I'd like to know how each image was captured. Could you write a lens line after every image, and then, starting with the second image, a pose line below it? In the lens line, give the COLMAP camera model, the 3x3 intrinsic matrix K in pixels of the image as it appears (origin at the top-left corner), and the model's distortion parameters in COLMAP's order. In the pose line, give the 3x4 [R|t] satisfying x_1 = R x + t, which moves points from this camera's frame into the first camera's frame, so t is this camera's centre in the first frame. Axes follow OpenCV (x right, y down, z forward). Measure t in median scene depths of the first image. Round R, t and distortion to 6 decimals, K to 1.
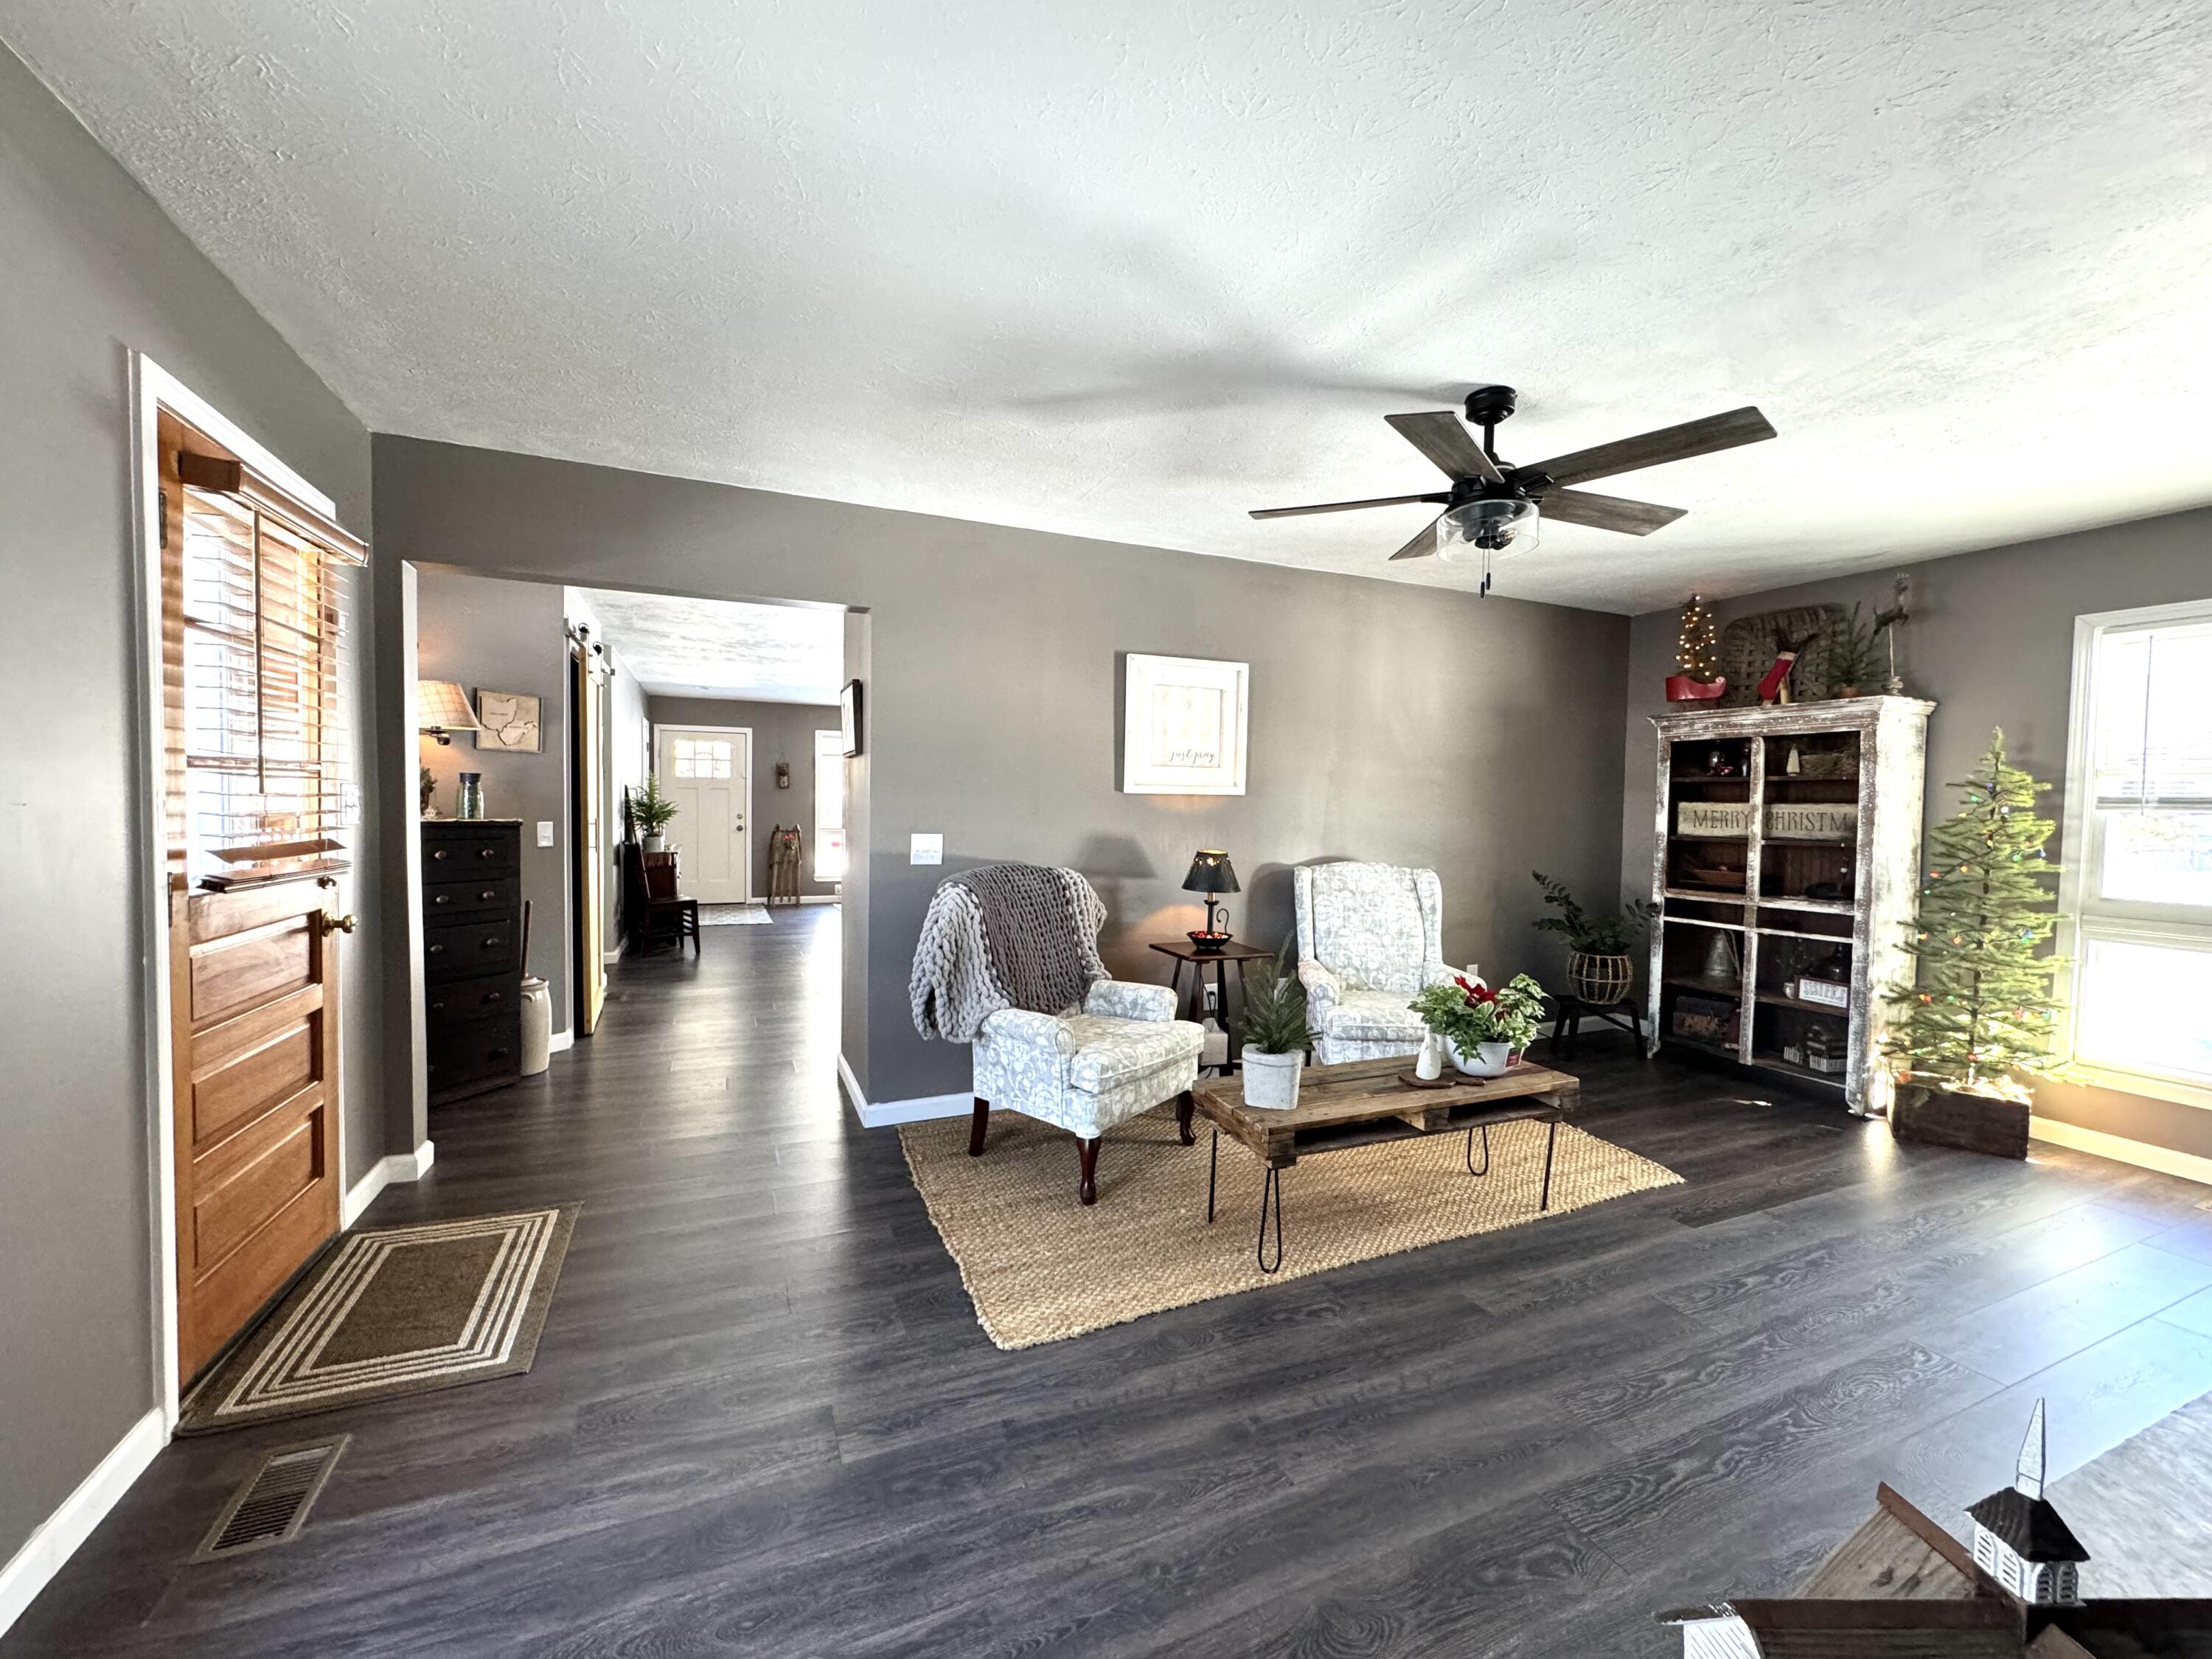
lens RADIAL K [[887.0, 0, 1110.0], [0, 887.0, 834.5], [0, 0, 1]] dist [-0.001769, -0.000102]
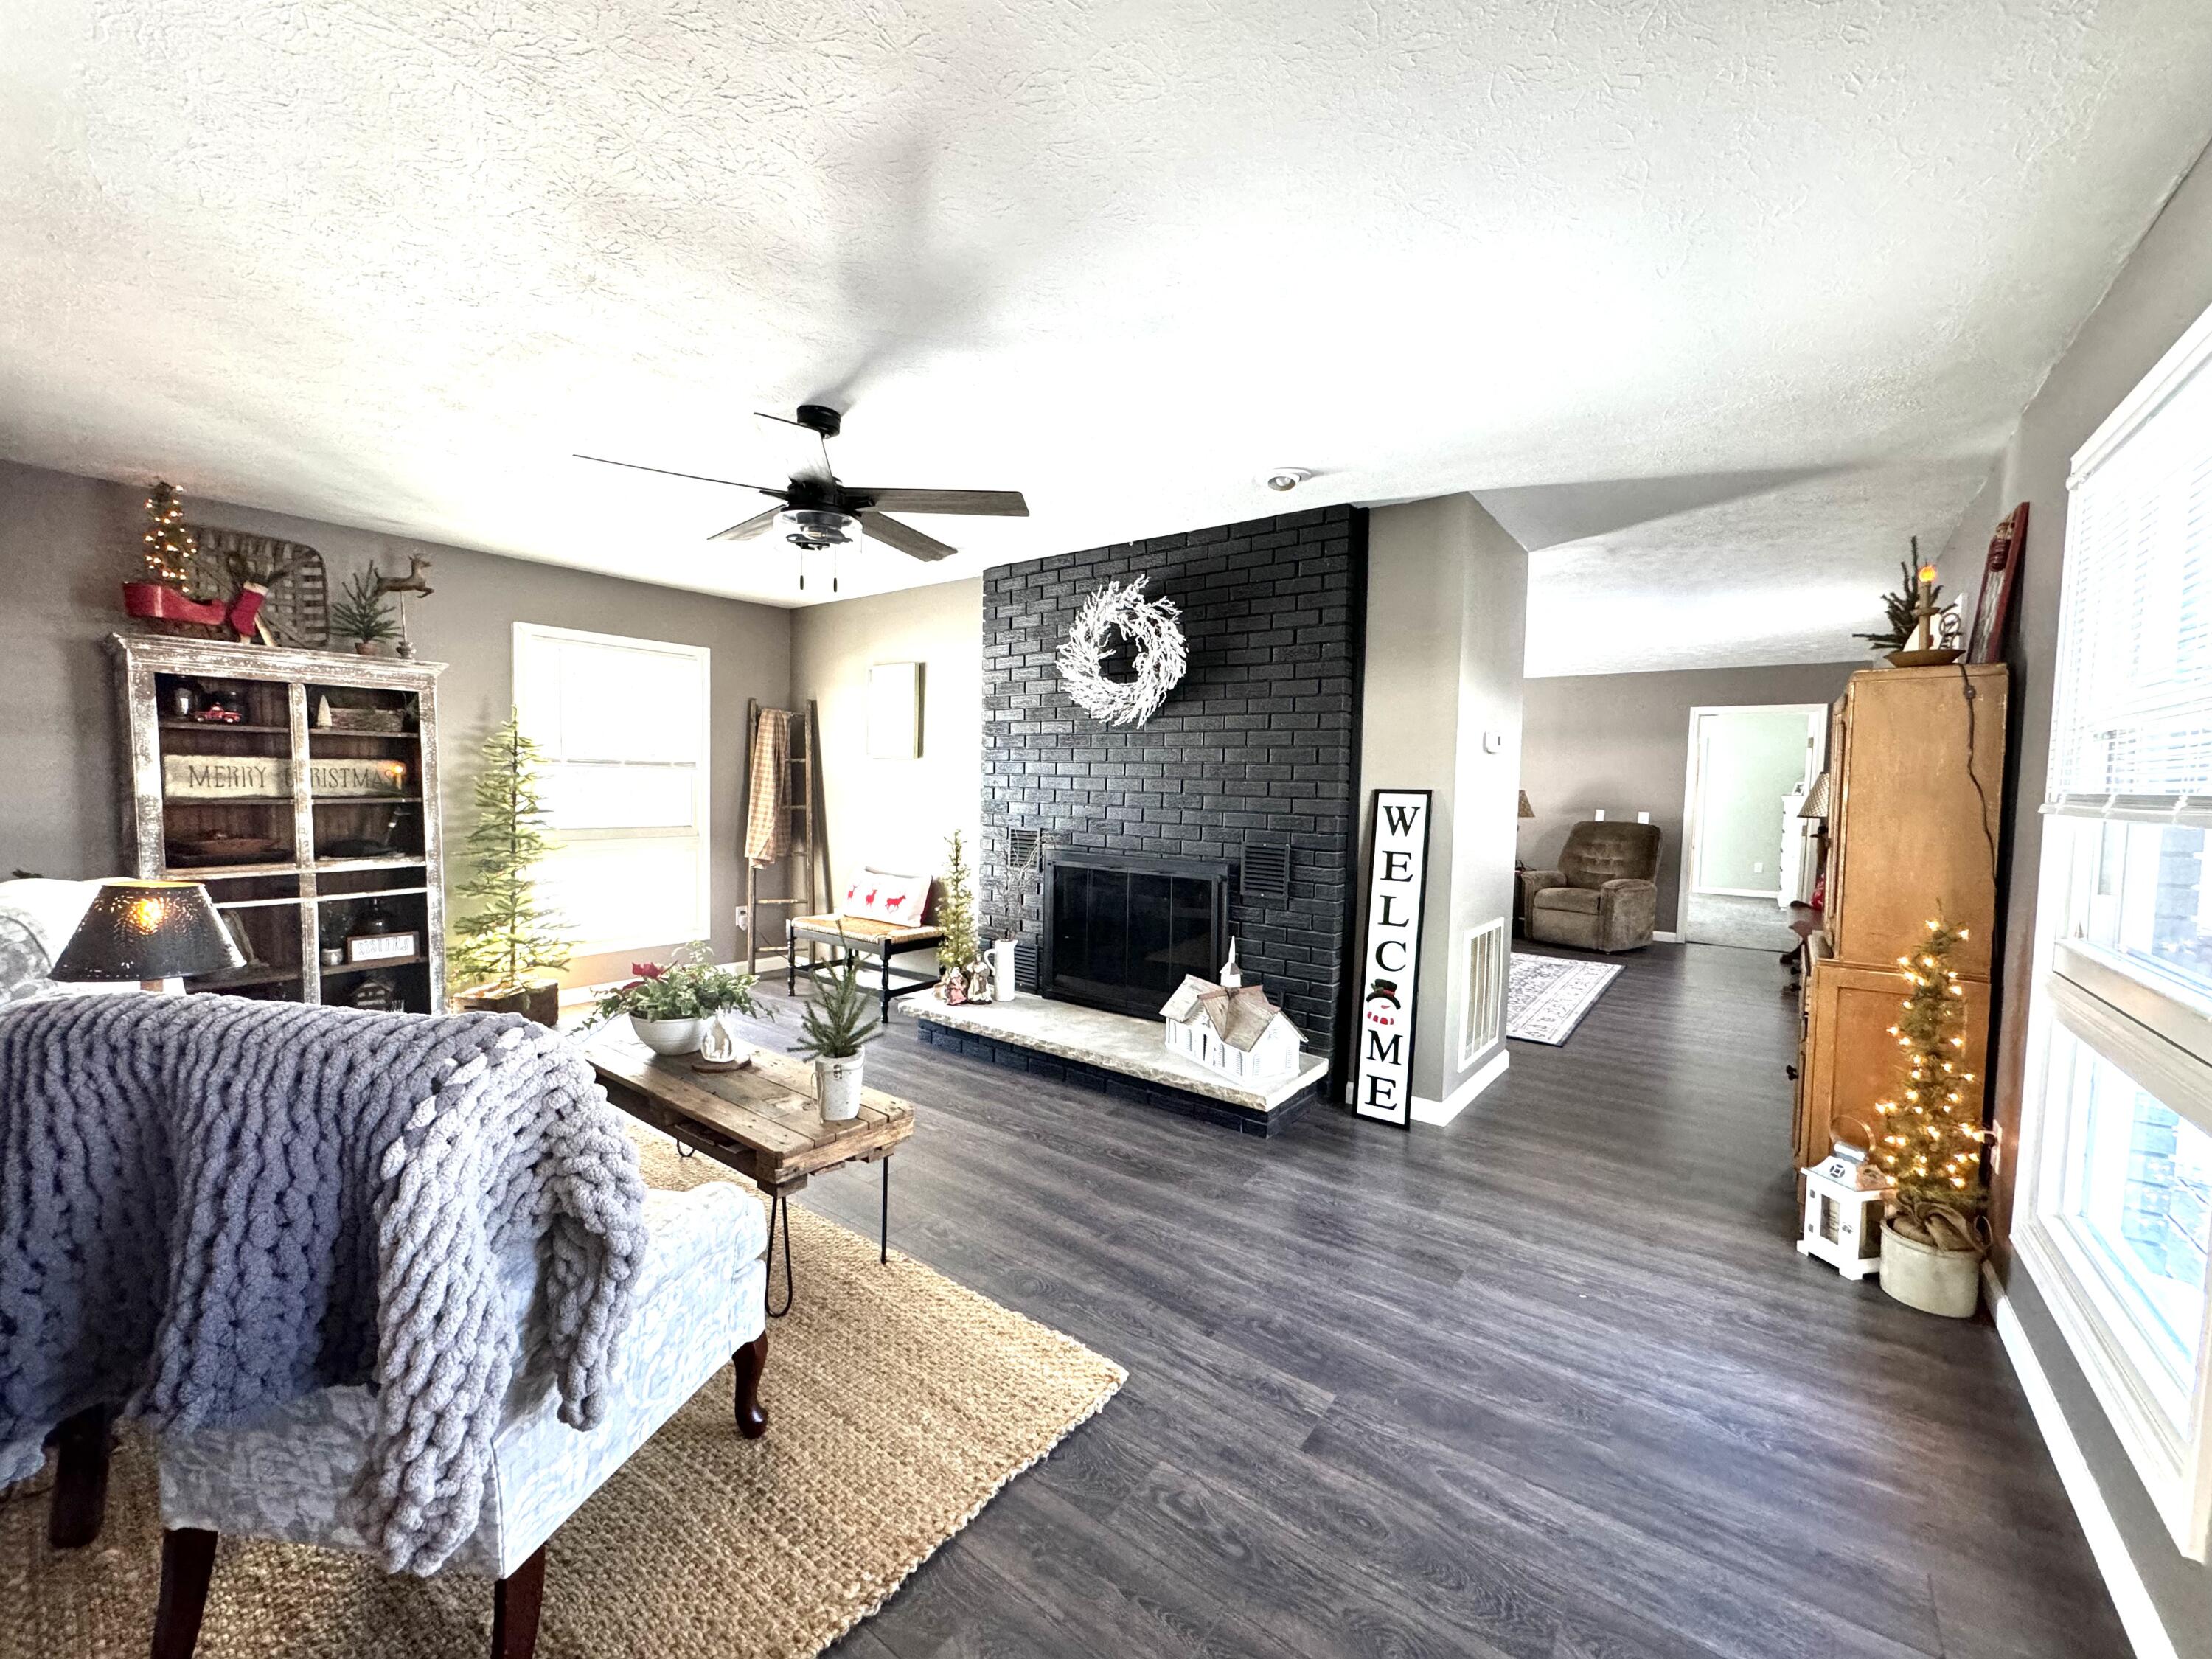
lens RADIAL K [[887.0, 0, 1114.4], [0, 887.0, 820.4], [0, 0, 1]] dist [-0.001769, -0.000102]
pose [[-0.492822, -0.066487, 0.867586, -0.455196], [0.004364, 0.996875, 0.078874, -0.040438], [-0.870119, 0.042657, -0.490992, 0.739447]]
